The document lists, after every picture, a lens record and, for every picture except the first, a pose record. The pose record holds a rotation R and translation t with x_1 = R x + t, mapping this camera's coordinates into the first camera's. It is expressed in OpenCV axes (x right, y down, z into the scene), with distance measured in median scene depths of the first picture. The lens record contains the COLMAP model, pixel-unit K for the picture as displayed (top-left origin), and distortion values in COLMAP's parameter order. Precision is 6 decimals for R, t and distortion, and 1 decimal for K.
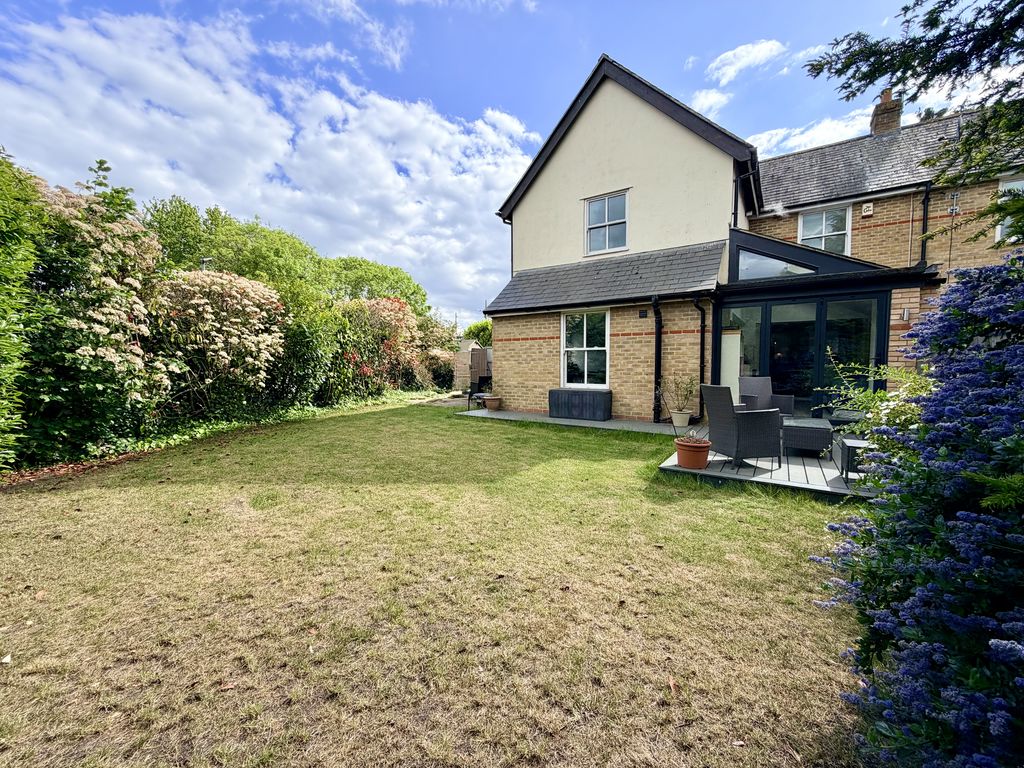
lens RADIAL K [[406.9, 0, 514.1], [0, 406.9, 384.5], [0, 0, 1]] dist [-0.000757, -0.000110]
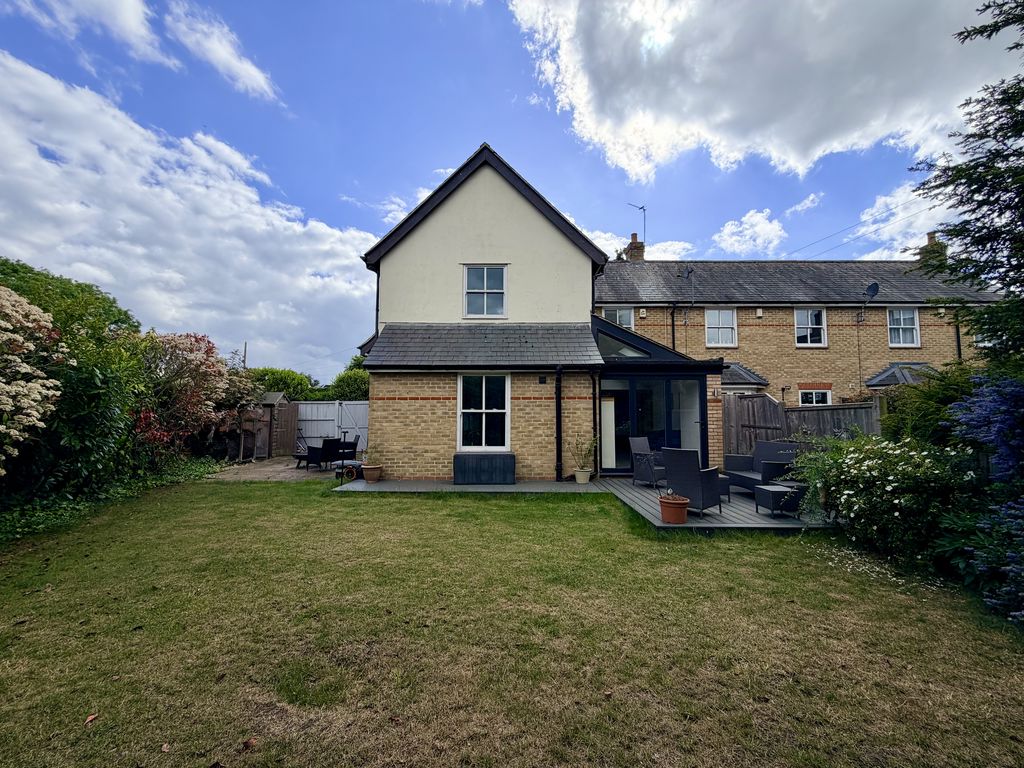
lens RADIAL K [[406.9, 0, 496.9], [0, 406.9, 384.2], [0, 0, 1]] dist [-0.000757, -0.000110]
pose [[0.838153, 0.046031, 0.543490, -0.345413], [0.026814, 0.991750, -0.125349, -0.027712], [-0.544776, 0.119635, 0.830004, 0.157197]]
